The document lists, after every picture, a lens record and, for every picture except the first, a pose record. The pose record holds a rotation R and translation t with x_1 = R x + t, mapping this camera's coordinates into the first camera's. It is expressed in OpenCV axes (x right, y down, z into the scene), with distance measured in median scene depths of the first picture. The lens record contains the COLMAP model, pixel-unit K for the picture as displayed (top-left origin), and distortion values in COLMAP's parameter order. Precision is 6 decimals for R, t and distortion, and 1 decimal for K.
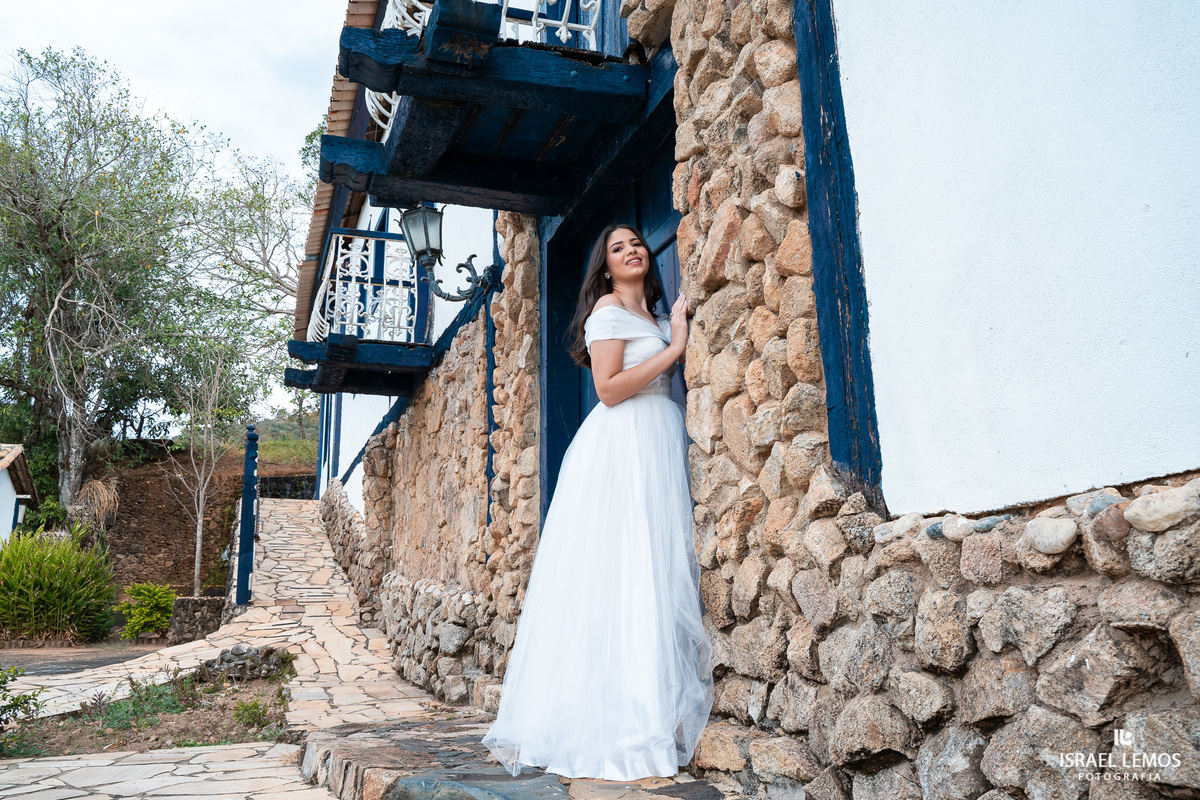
lens RADIAL K [[966.9, 0, 600.0], [0, 966.9, 400.0], [0, 0, 1]] dist [-0.119713, 0.094815]
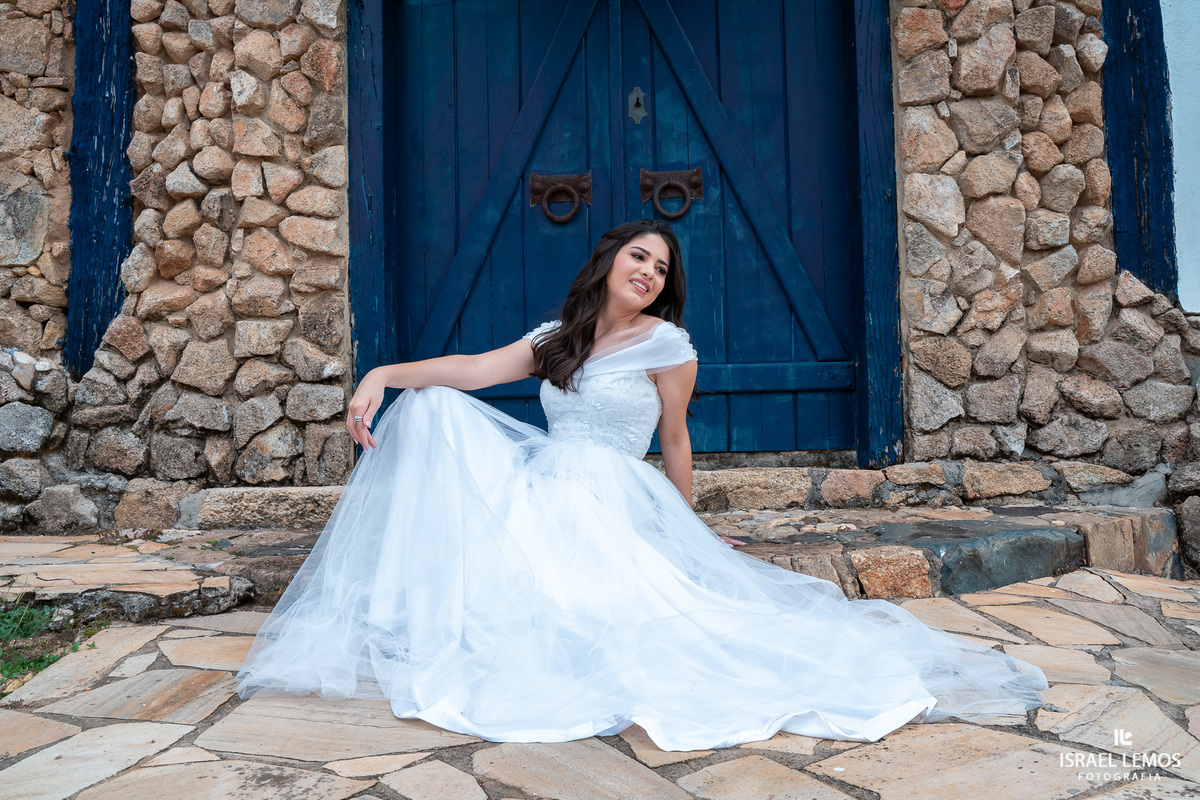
lens RADIAL K [[966.9, 0, 600.0], [0, 966.9, 400.0], [0, 0, 1]] dist [-0.119713, 0.094815]
pose [[0.365235, 0.003420, 0.930909, -1.471066], [-0.190850, 0.979028, 0.071282, 0.331168], [-0.911142, -0.203698, 0.358228, 1.263730]]
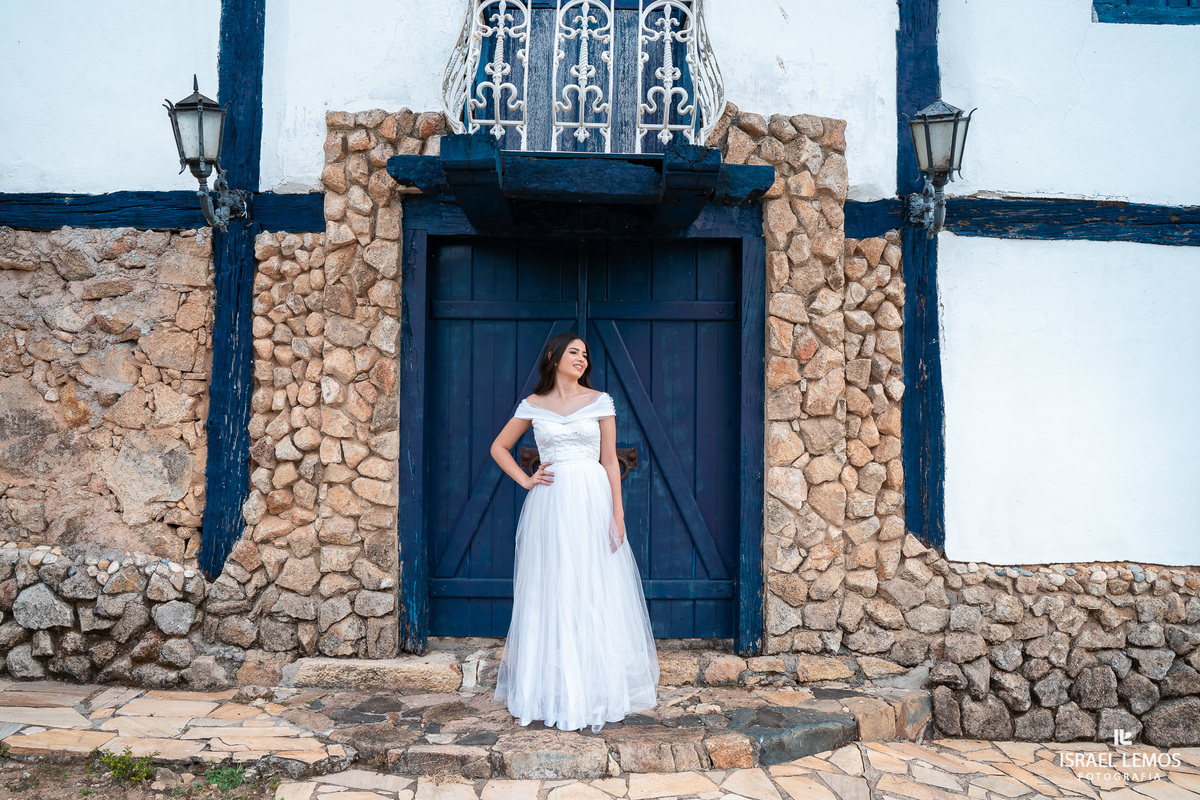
lens RADIAL K [[966.9, 0, 600.0], [0, 966.9, 400.0], [0, 0, 1]] dist [-0.119713, 0.094815]
pose [[0.326443, 0.034159, 0.944600, -2.239058], [-0.224698, 0.973503, 0.042449, -0.175976], [-0.918121, -0.226107, 0.325468, 1.087515]]
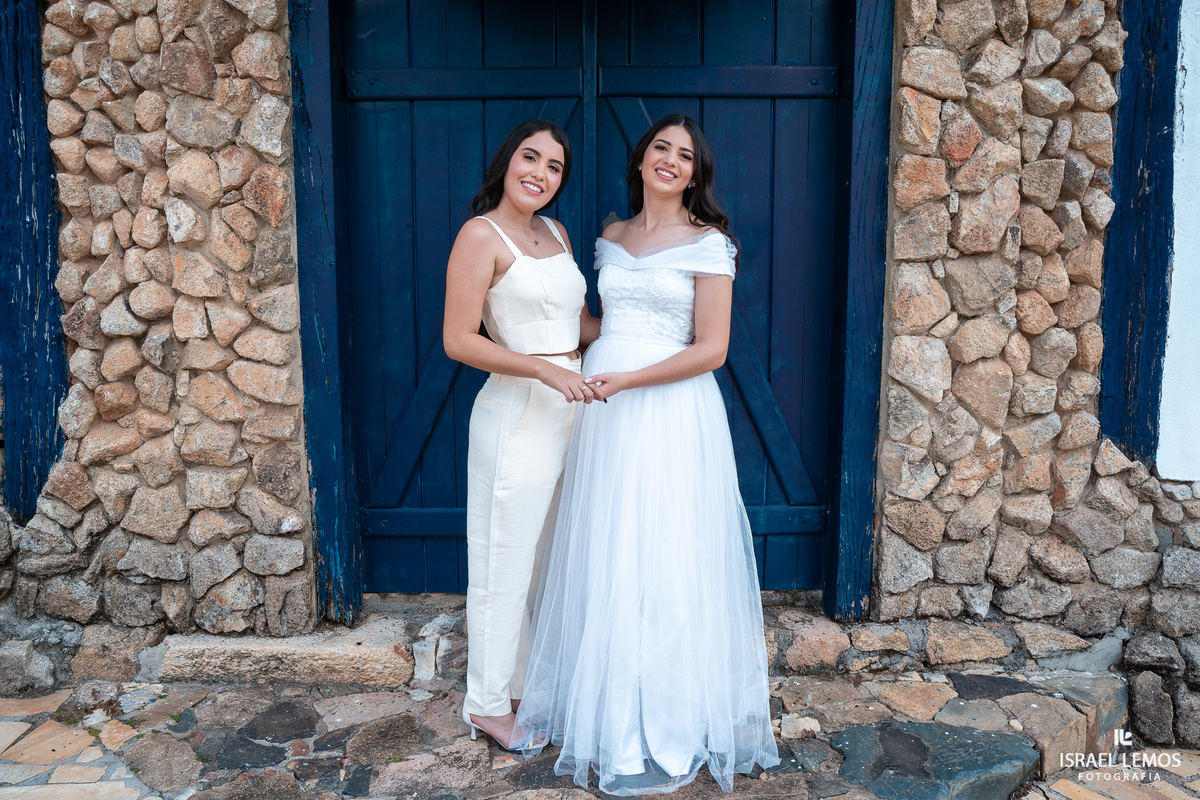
lens RADIAL K [[966.9, 0, 600.0], [0, 966.9, 400.0], [0, 0, 1]] dist [-0.119713, 0.094815]
pose [[0.323270, -0.138158, 0.936167, -1.396067], [-0.214201, 0.952925, 0.214597, -0.133211], [-0.921745, -0.269900, 0.278459, 1.417743]]
